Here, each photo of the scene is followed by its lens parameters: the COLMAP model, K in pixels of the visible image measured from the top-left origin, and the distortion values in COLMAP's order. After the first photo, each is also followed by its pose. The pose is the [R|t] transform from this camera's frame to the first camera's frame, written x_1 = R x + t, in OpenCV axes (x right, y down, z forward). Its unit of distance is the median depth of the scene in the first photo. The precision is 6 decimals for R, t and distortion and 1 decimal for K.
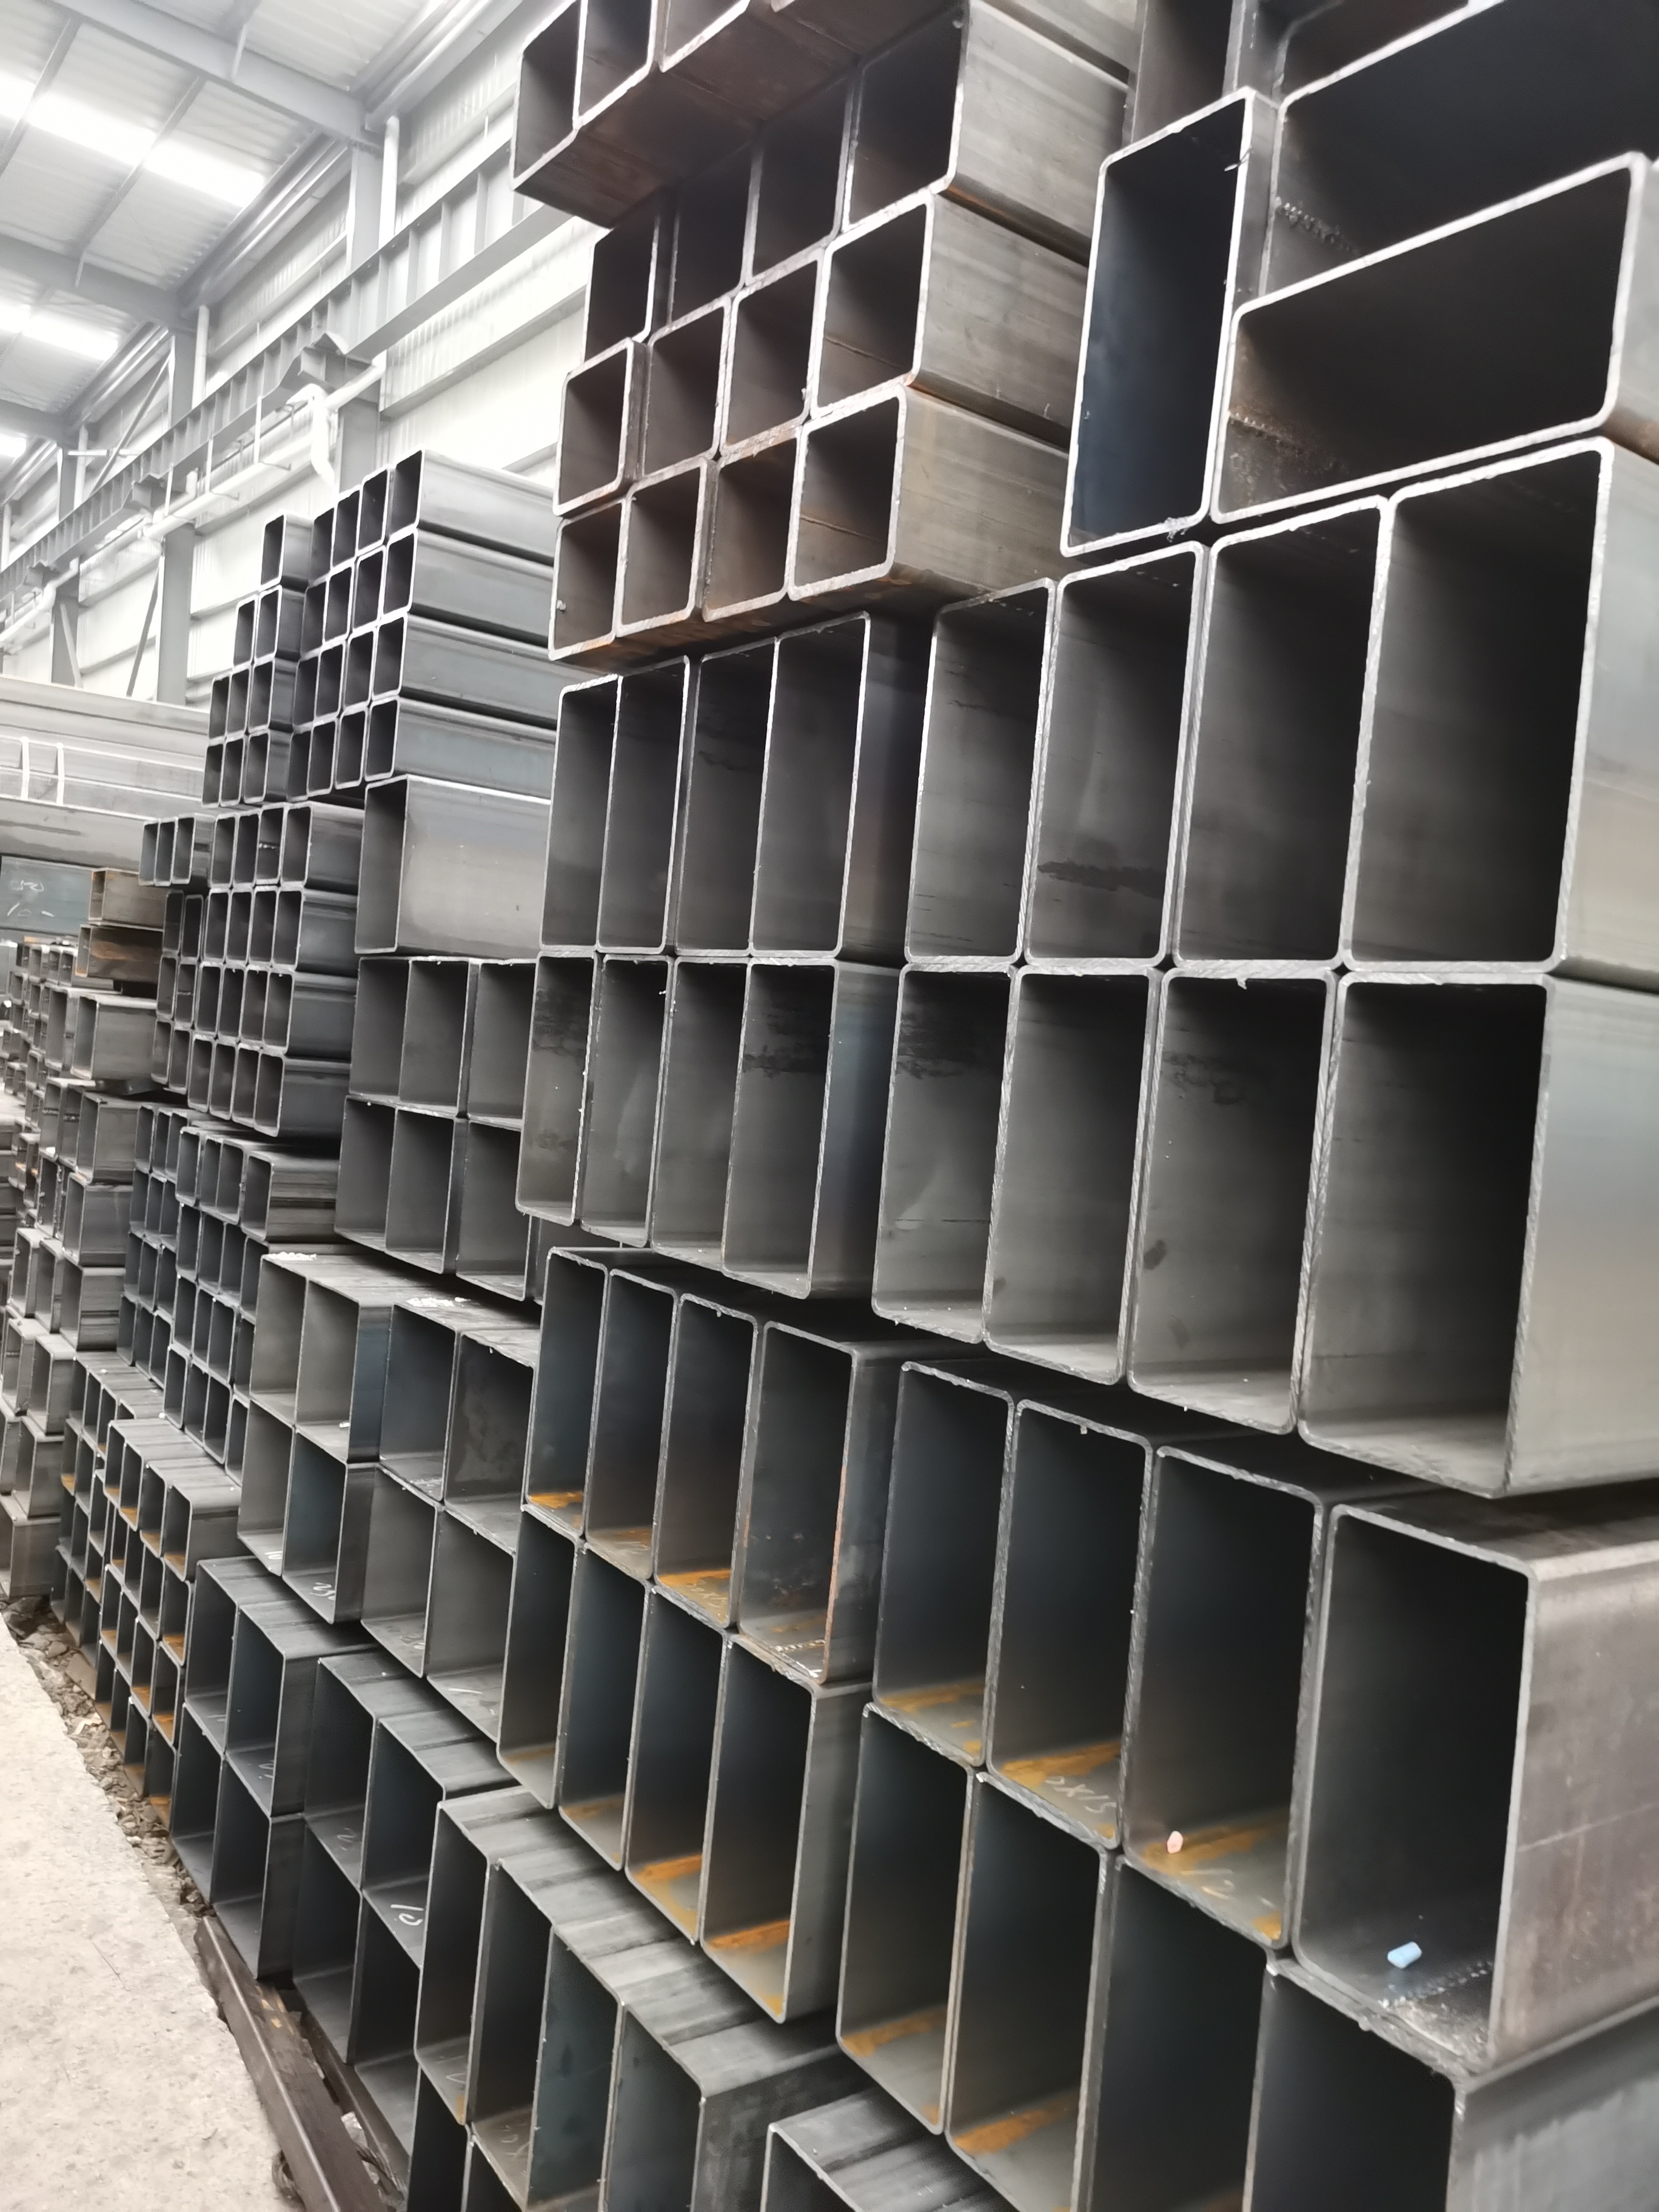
lens RADIAL K [[1684.7, 0, 829.5], [0, 1684.7, 1106.0], [0, 0, 1]] dist [0.054345, -0.043983]
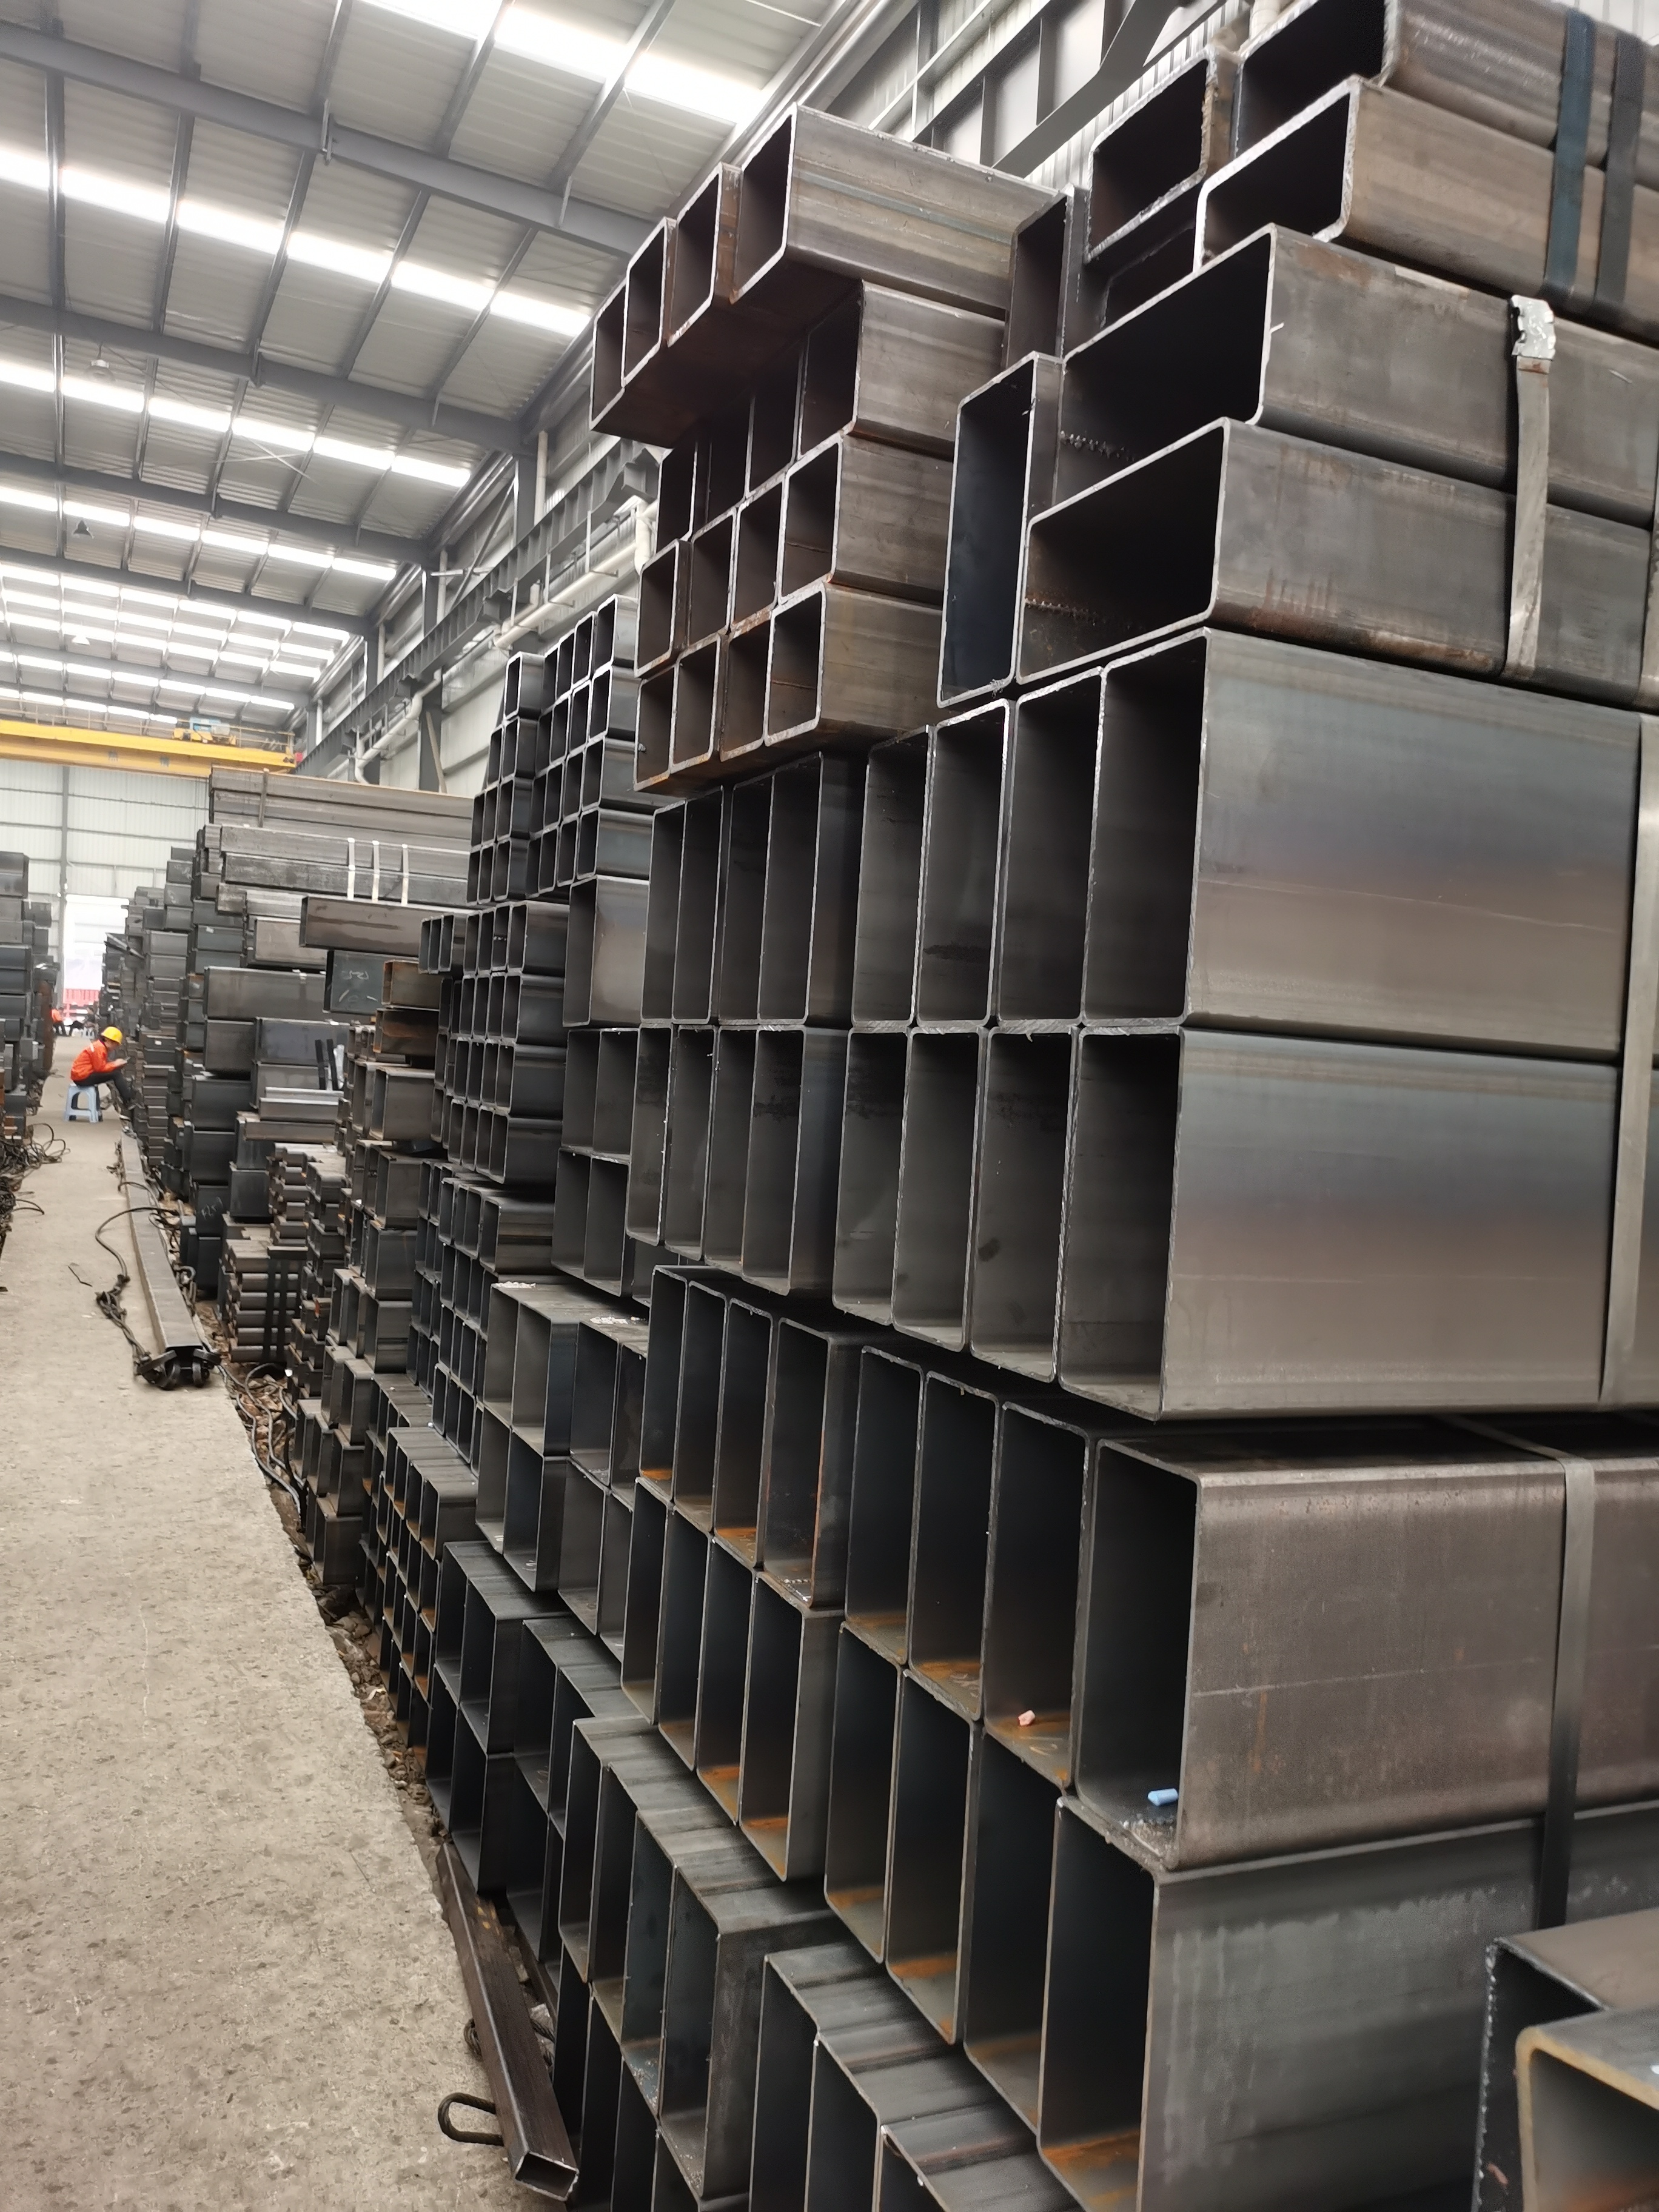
lens RADIAL K [[1684.7, 0, 829.5], [0, 1684.7, 1106.0], [0, 0, 1]] dist [0.054345, -0.043983]
pose [[0.980343, -0.023627, -0.195879, 0.186307], [0.017251, 0.999266, -0.034191, 0.011719], [0.196544, 0.030140, 0.980032, -0.160977]]
